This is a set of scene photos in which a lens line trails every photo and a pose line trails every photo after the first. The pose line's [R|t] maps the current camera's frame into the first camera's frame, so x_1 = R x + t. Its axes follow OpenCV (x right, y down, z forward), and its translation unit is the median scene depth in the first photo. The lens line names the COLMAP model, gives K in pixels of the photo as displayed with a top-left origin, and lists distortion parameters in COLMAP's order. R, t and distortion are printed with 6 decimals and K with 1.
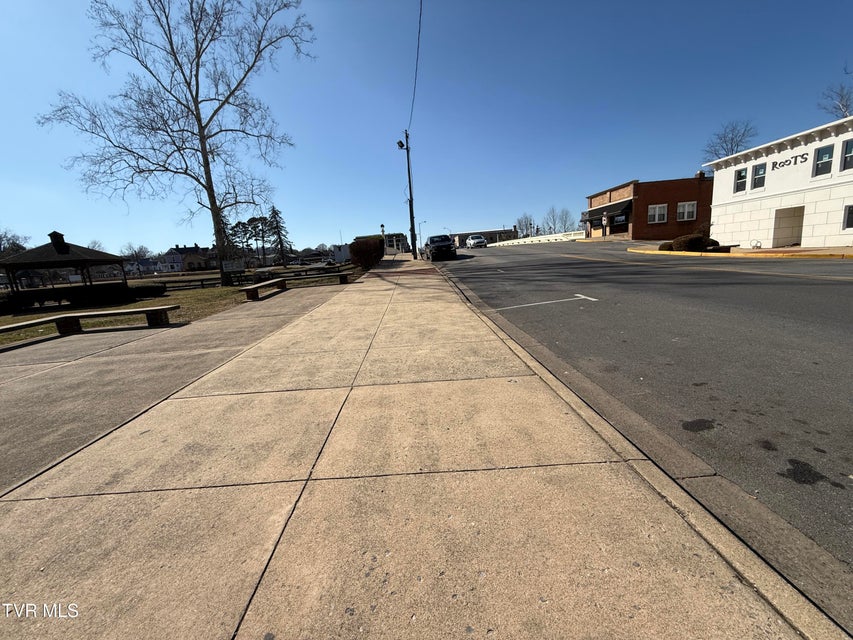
lens RADIAL K [[338.3, 0, 421.4], [0, 338.3, 317.9], [0, 0, 1]] dist [-0.001442, 0.000775]
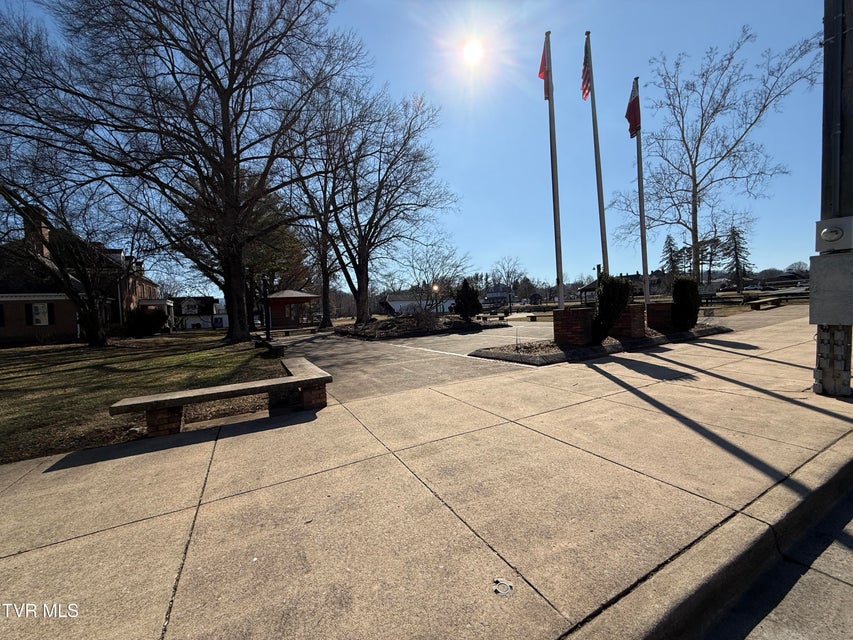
lens RADIAL K [[338.3, 0, 426.5], [0, 338.3, 324.7], [0, 0, 1]] dist [-0.001442, 0.000775]
pose [[0.451579, 0.086323, -0.888045, 0.090697], [-0.135372, 0.990415, 0.027436, 0.079448], [0.881902, 0.107827, 0.458937, -0.469852]]
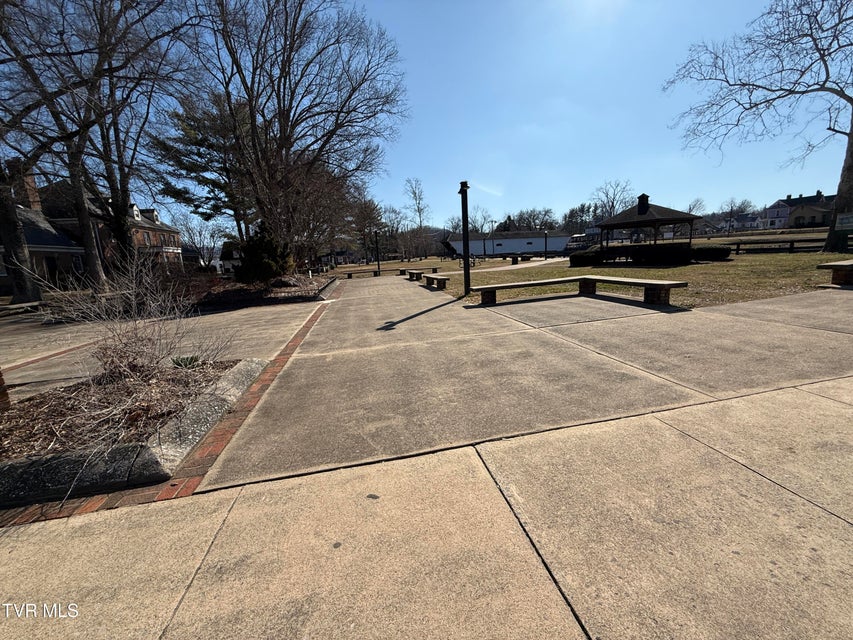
lens RADIAL K [[338.3, 0, 431.6], [0, 338.3, 321.5], [0, 0, 1]] dist [-0.001442, 0.000775]
pose [[0.163345, 0.256240, -0.952712, -0.025302], [-0.128236, 0.963004, 0.237021, -0.017839], [0.978199, 0.083456, 0.190161, 0.098534]]
